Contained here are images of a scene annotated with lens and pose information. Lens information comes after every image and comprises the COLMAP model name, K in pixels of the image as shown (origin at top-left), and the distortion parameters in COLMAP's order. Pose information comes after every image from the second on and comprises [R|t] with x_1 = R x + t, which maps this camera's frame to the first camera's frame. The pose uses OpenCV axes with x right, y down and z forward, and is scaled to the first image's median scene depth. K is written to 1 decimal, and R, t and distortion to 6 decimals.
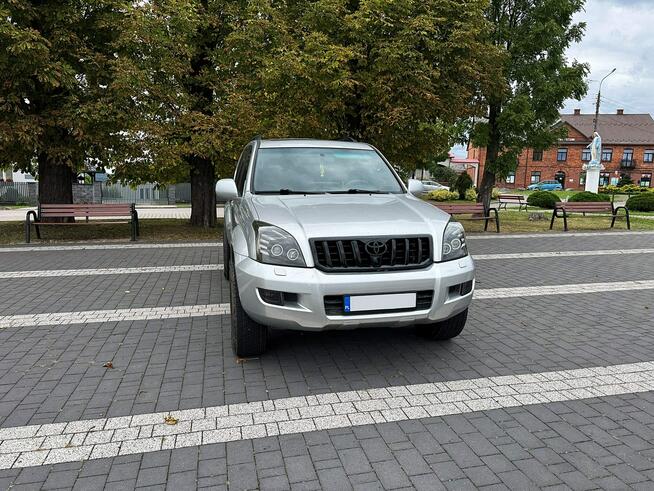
lens RADIAL K [[458.6, 0, 327.0], [0, 458.6, 245.5], [0, 0, 1]] dist [0.033969, -0.043654]
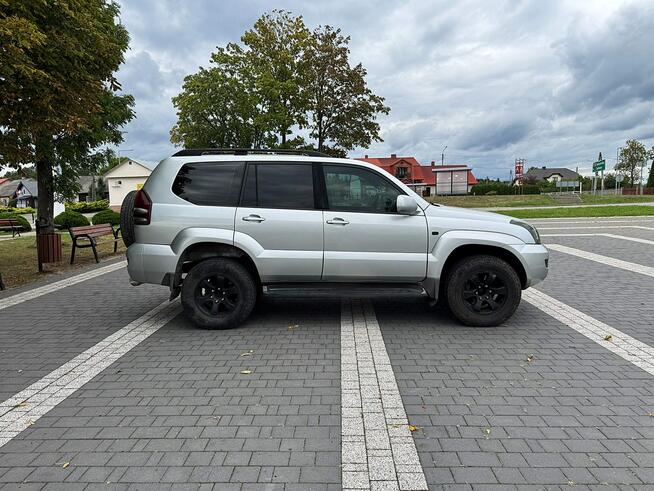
lens RADIAL K [[459.1, 0, 326.0], [0, 459.1, 234.4], [0, 0, 1]] dist [0.062154, -0.069553]
pose [[0.258862, -0.095051, 0.961226, -1.800378], [0.161855, 0.985344, 0.053848, -0.191745], [-0.952257, 0.141640, 0.270453, 1.218419]]
